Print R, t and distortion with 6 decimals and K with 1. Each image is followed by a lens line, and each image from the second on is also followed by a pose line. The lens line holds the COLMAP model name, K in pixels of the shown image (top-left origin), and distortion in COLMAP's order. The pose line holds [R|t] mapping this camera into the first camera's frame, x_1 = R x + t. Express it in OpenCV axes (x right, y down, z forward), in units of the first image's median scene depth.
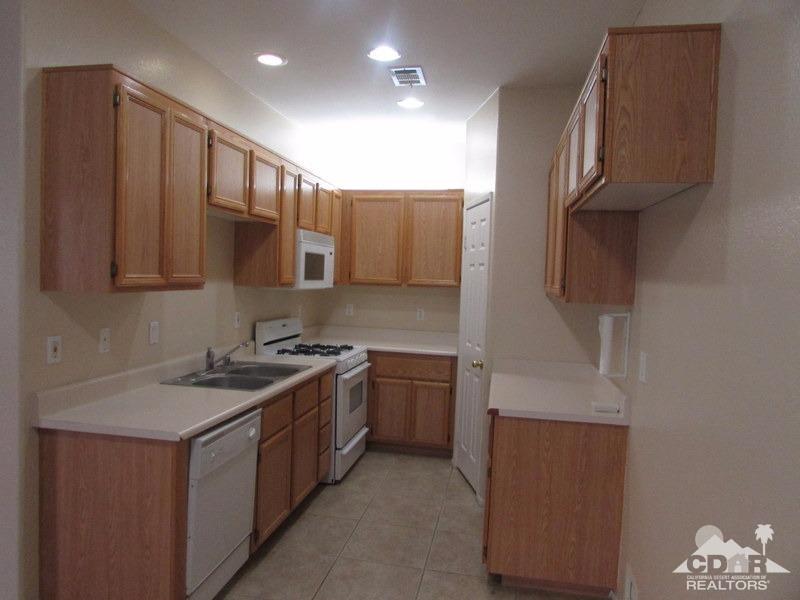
lens RADIAL K [[569.0, 0, 395.8], [0, 569.0, 301.1], [0, 0, 1]] dist [-0.025227, 0.004512]
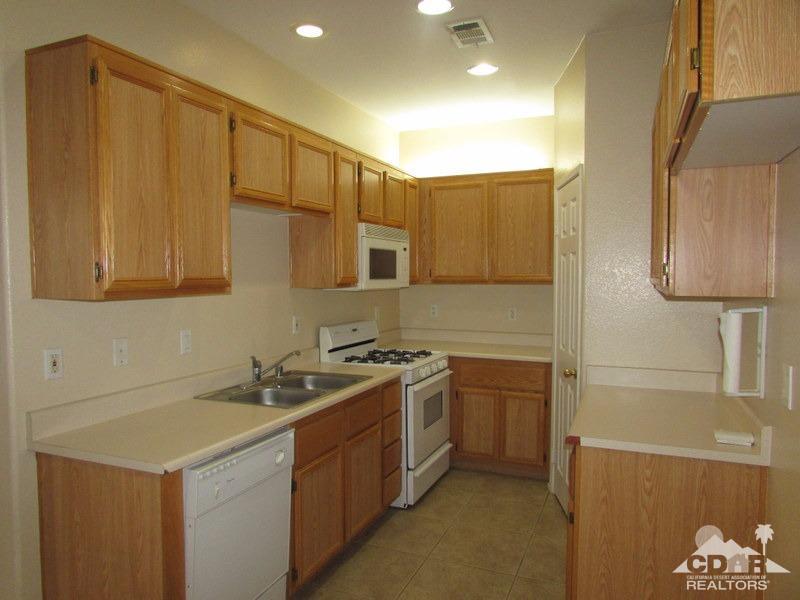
lens RADIAL K [[569.0, 0, 395.9], [0, 569.0, 300.6], [0, 0, 1]] dist [-0.025227, 0.004512]
pose [[0.977655, -0.026444, -0.208548, 0.070257], [0.025851, 0.999650, -0.005565, 0.002930], [0.208622, 0.000050, 0.977996, 0.138638]]
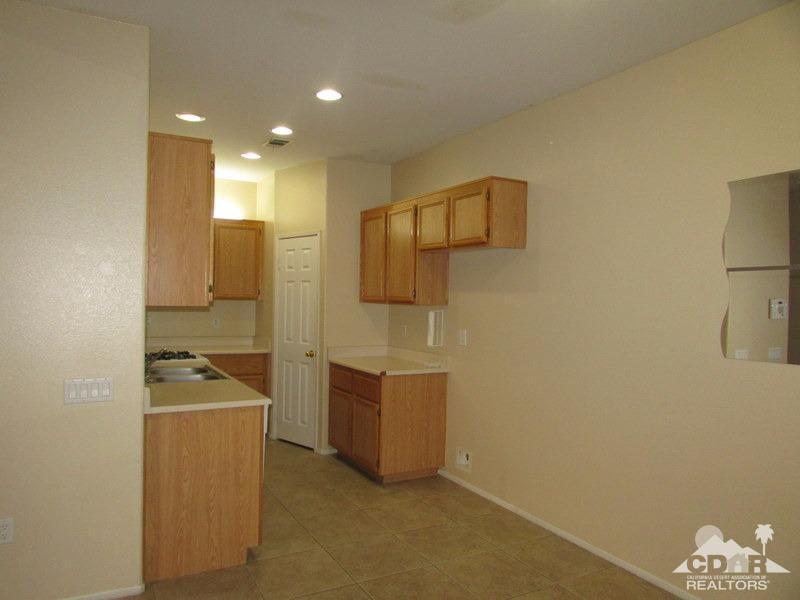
lens RADIAL K [[569.0, 0, 398.2], [0, 569.0, 303.8], [0, 0, 1]] dist [-0.025227, 0.004512]
pose [[0.763175, -0.027297, 0.645615, -0.578606], [0.037062, 0.999312, -0.001559, 0.000198], [-0.645128, 0.025117, 0.763662, -0.188326]]
